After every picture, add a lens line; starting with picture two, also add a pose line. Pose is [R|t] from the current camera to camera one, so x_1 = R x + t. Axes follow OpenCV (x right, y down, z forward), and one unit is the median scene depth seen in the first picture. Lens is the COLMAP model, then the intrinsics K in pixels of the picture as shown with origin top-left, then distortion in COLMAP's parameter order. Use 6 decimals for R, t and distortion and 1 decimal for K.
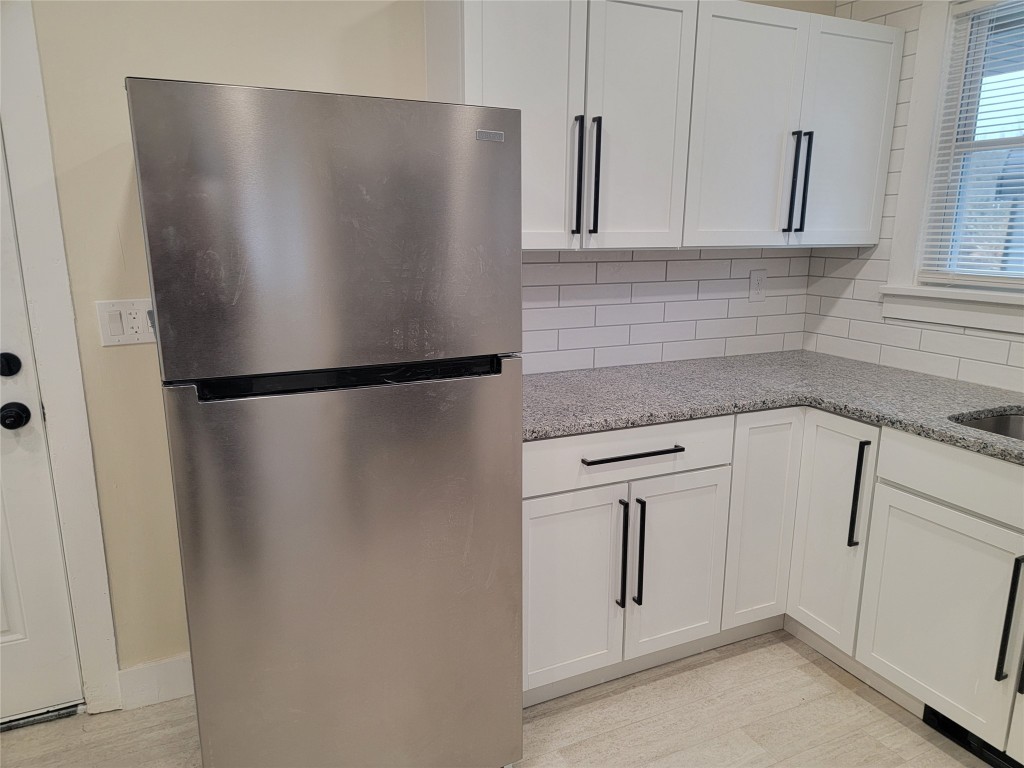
lens RADIAL K [[707.4, 0, 509.9], [0, 707.4, 390.2], [0, 0, 1]] dist [0.066408, -0.050238]
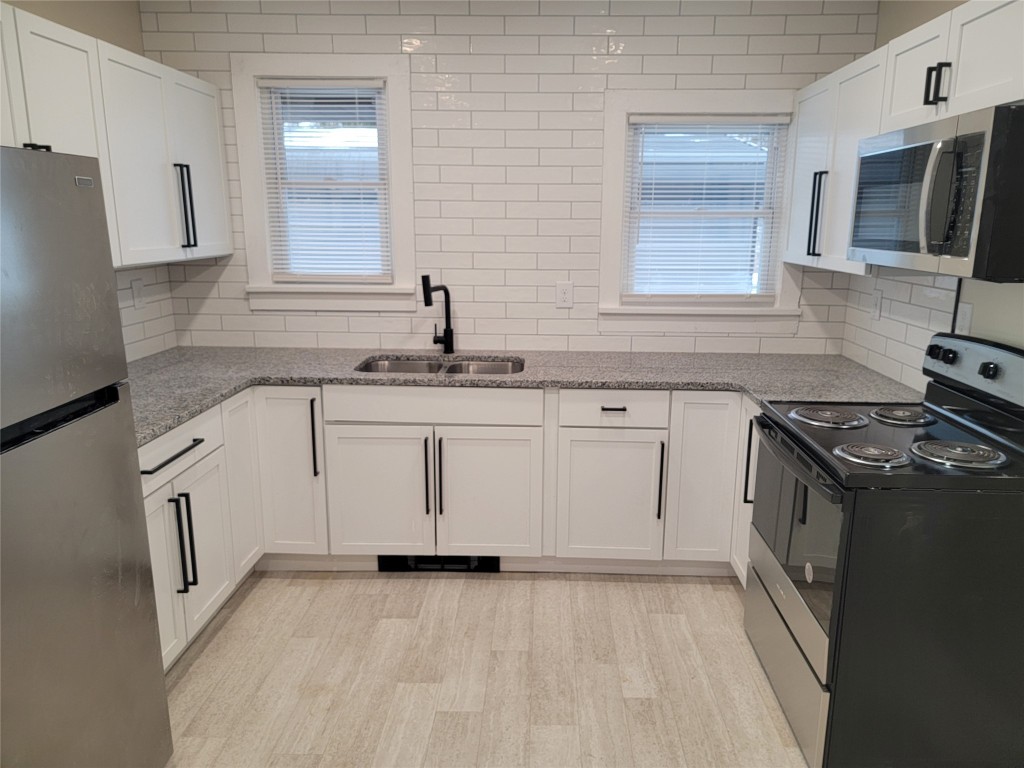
lens RADIAL K [[707.4, 0, 515.5], [0, 707.4, 376.8], [0, 0, 1]] dist [0.066408, -0.050238]
pose [[0.481111, -0.195175, 0.854657, -0.429232], [0.196903, 0.974051, 0.111598, -0.041468], [-0.854261, 0.114593, 0.507058, -0.039065]]
